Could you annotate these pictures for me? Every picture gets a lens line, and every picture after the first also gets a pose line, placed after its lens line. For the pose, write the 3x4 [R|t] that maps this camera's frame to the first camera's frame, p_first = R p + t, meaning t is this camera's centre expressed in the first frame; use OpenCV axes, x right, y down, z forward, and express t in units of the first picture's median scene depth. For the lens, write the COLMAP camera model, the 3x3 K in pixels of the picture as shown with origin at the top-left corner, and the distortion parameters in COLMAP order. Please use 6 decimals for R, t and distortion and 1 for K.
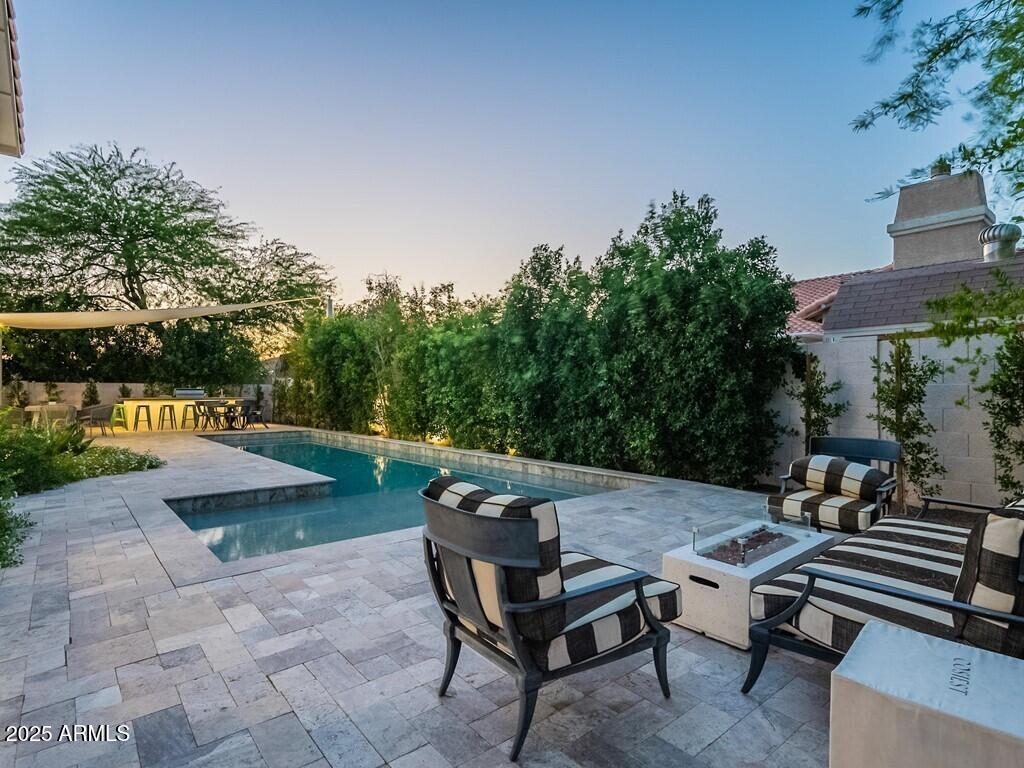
lens RADIAL K [[532.9, 0, 512.0], [0, 532.9, 384.0], [0, 0, 1]] dist [-0.000919, -0.000129]
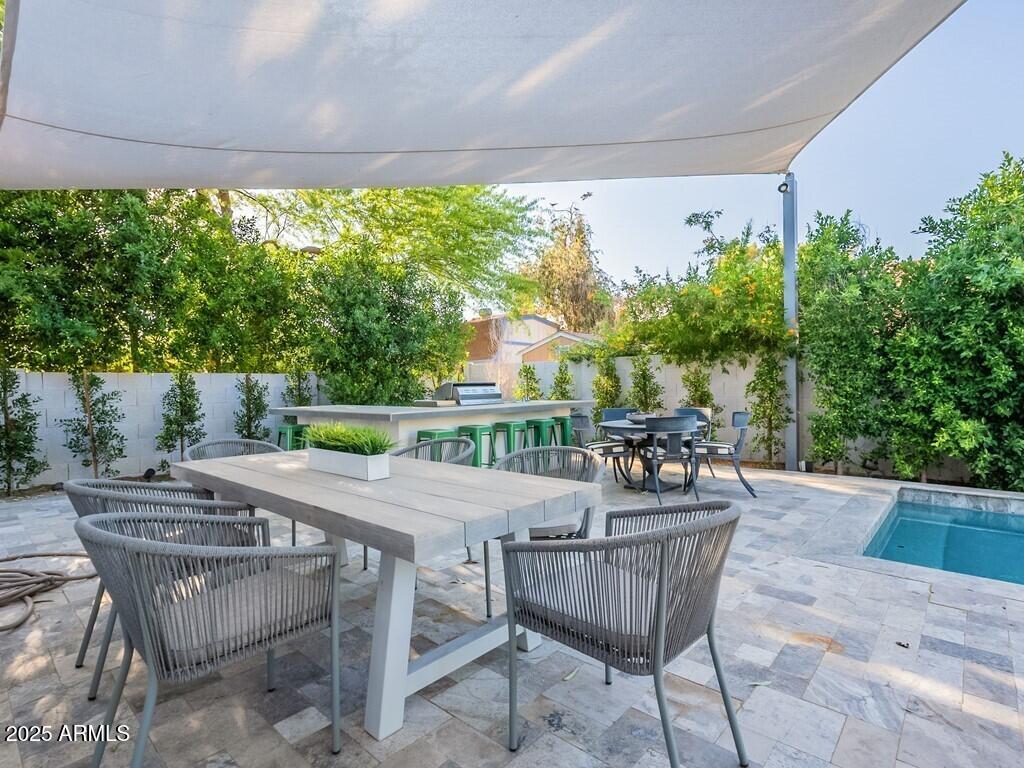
lens RADIAL K [[509.1, 0, 510.2], [0, 509.1, 383.2], [0, 0, 1]] dist [-0.001704, -0.000963]
pose [[0.991943, -0.012442, 0.126071, -2.010040], [0.011503, 0.999900, 0.008177, 0.020316], [-0.126160, -0.006661, 0.991988, 1.945942]]
